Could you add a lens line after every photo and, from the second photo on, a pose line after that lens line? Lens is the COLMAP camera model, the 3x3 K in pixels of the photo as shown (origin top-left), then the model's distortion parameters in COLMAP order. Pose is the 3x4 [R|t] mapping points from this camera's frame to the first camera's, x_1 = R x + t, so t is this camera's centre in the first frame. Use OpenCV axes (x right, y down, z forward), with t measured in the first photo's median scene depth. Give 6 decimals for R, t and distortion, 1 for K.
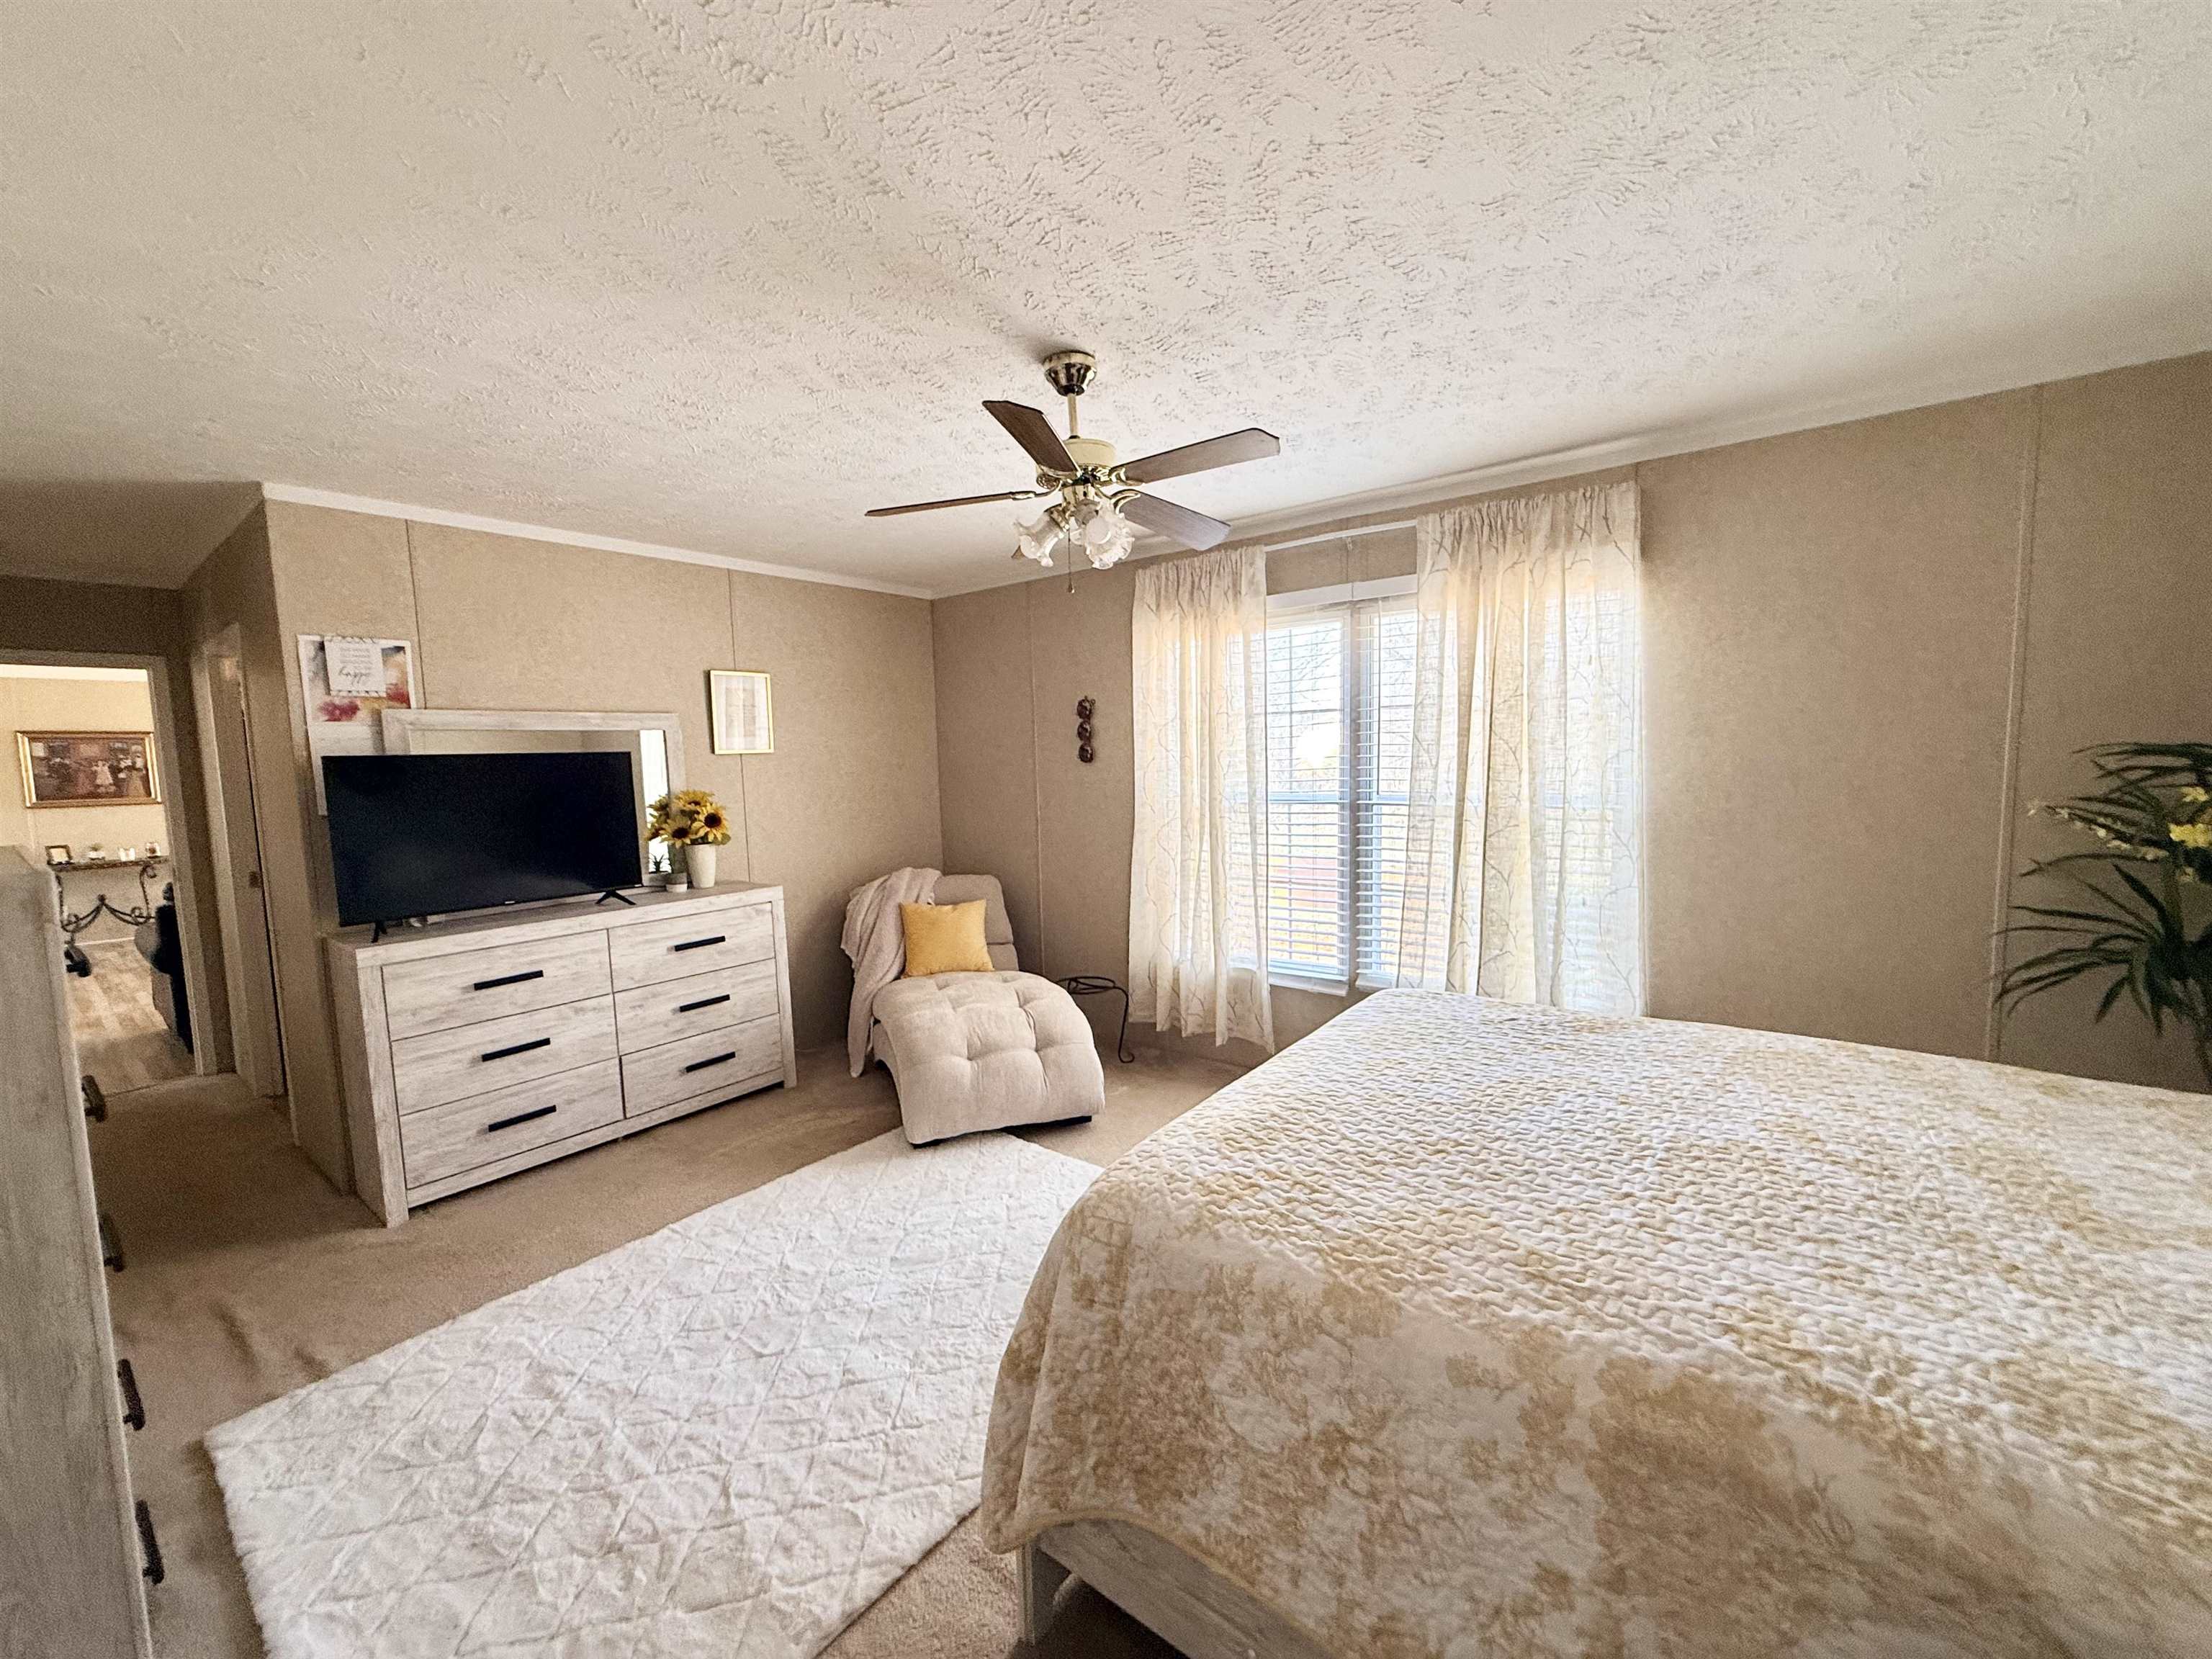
lens RADIAL K [[880.9, 0, 1115.4], [0, 880.9, 831.4], [0, 0, 1]] dist [0.002746, 0.001594]
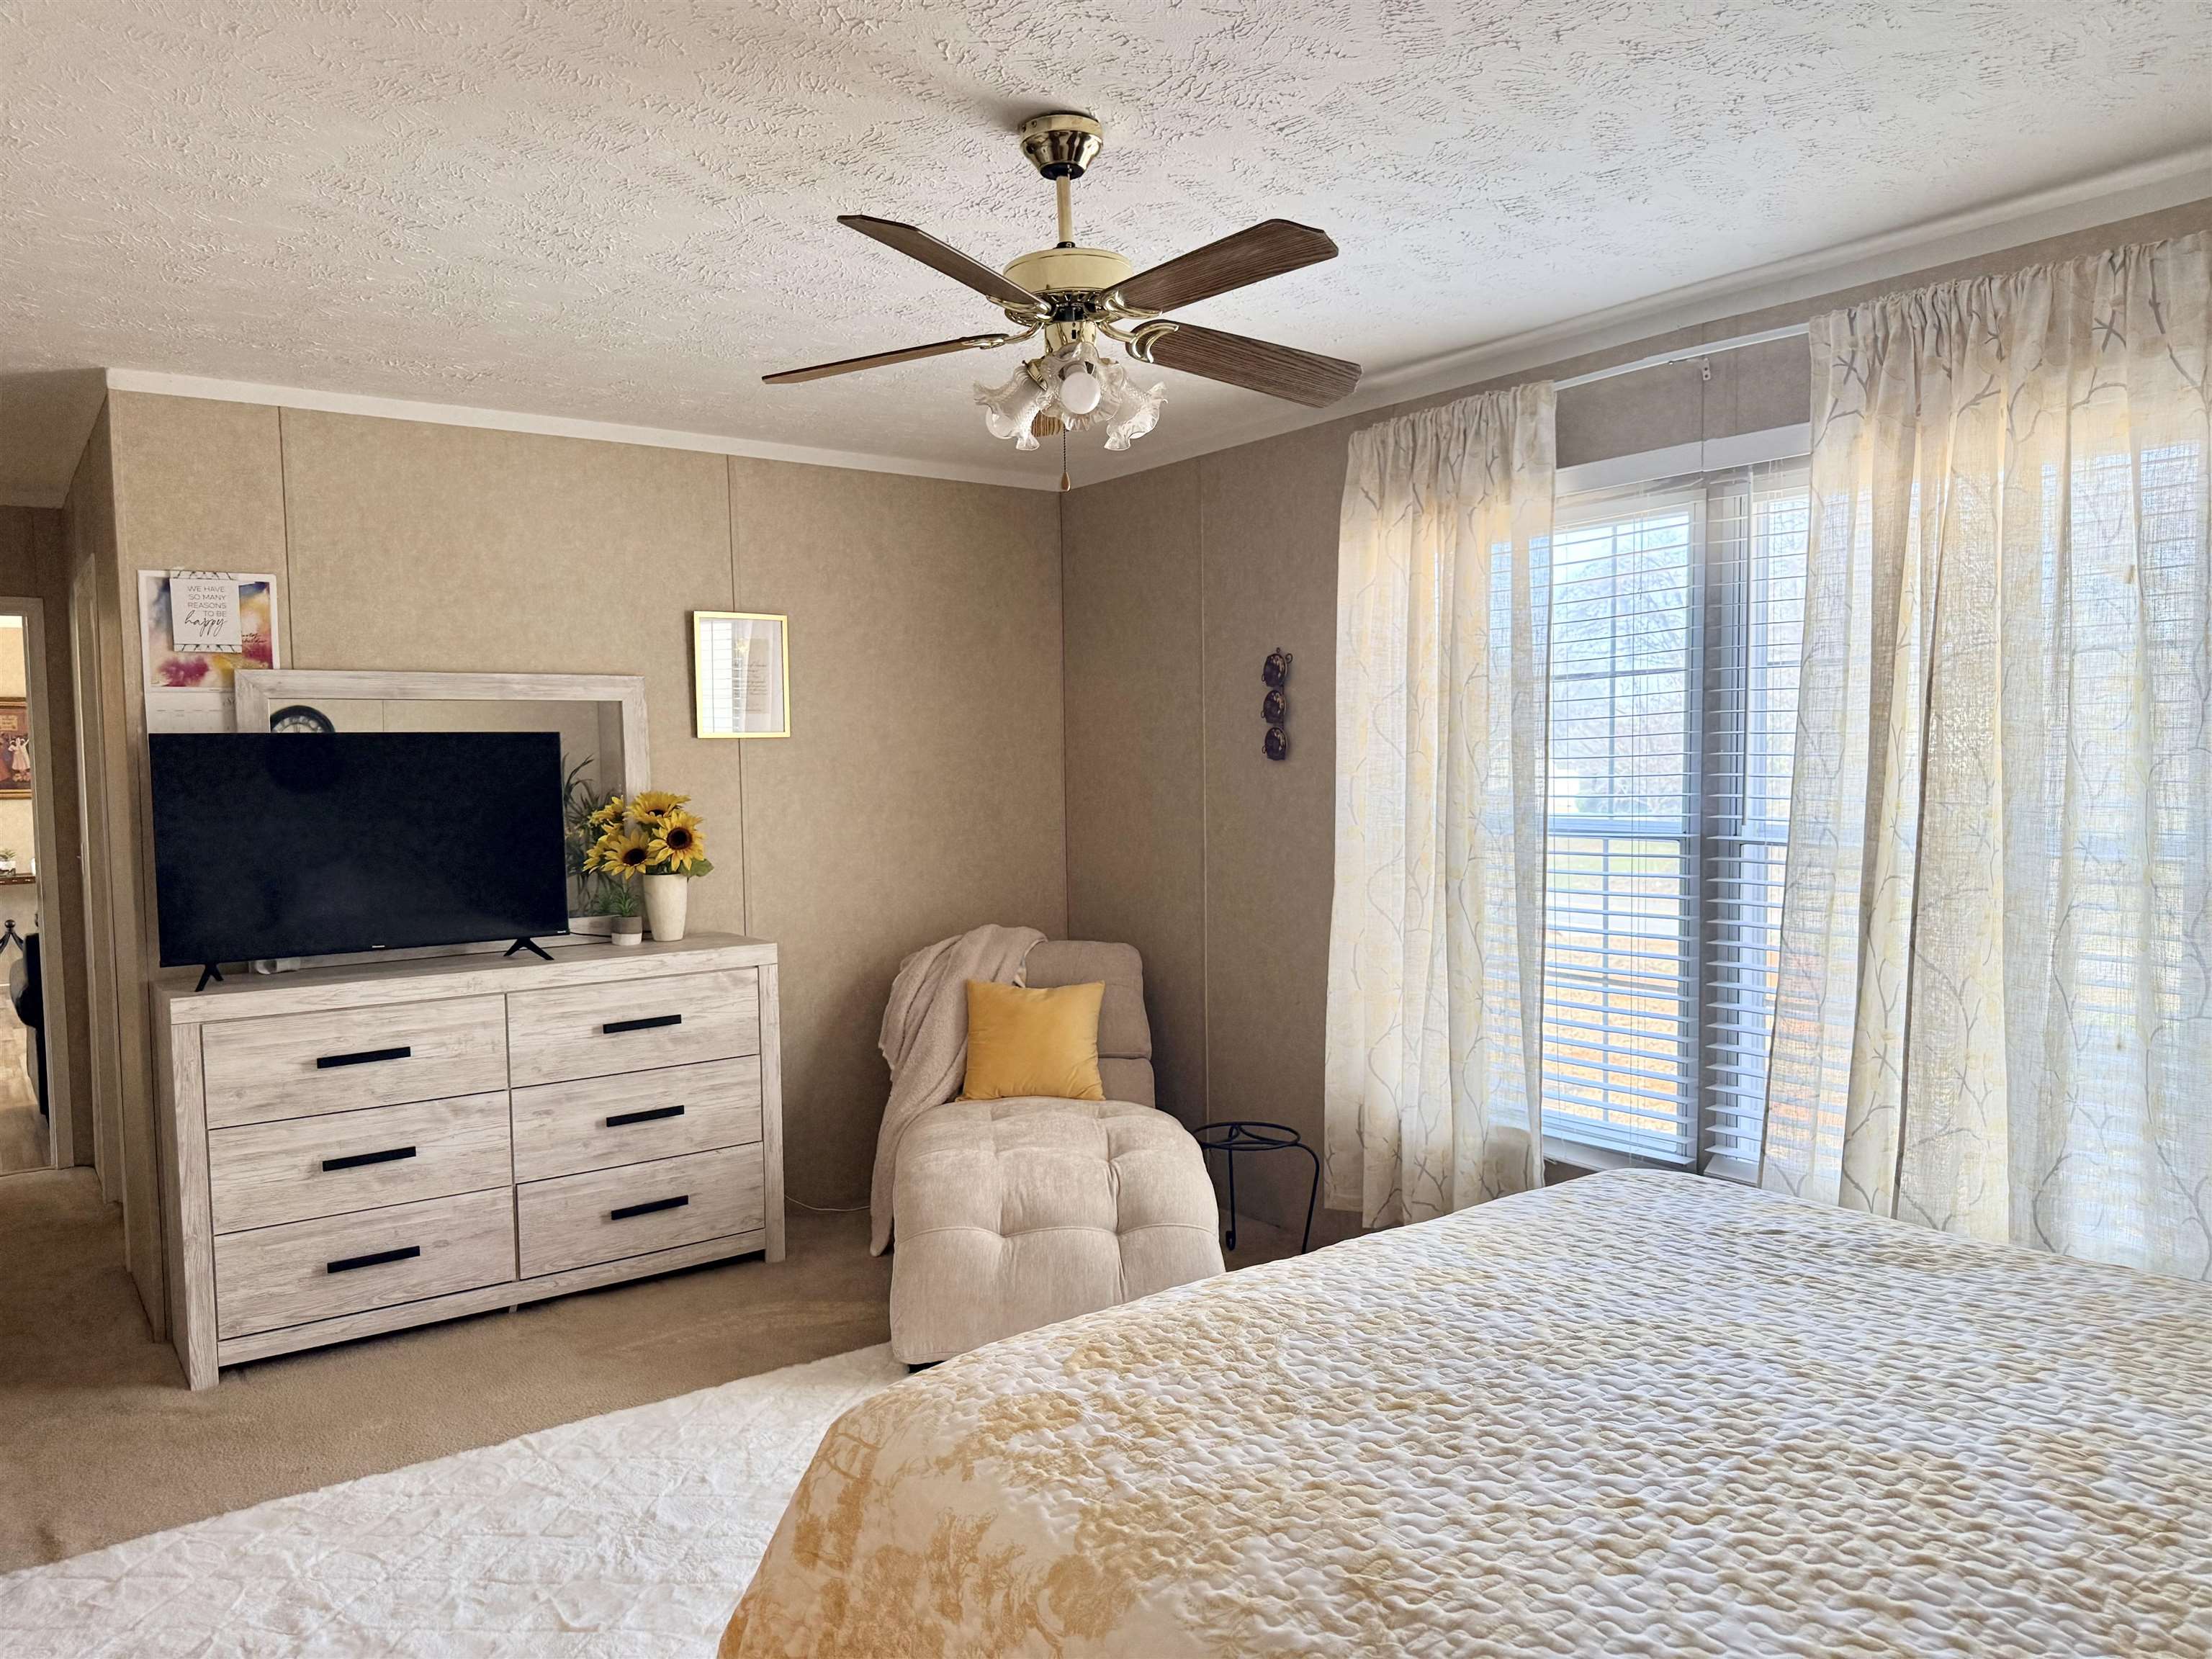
lens RADIAL K [[1561.0, 0, 1114.5], [0, 1561.0, 840.2], [0, 0, 1]] dist [0.039072, -0.033635]
pose [[0.963706, 0.028712, -0.265417, 0.217213], [-0.035644, 0.999137, -0.021337, 0.002688], [0.264575, 0.030023, 0.963898, -0.048189]]
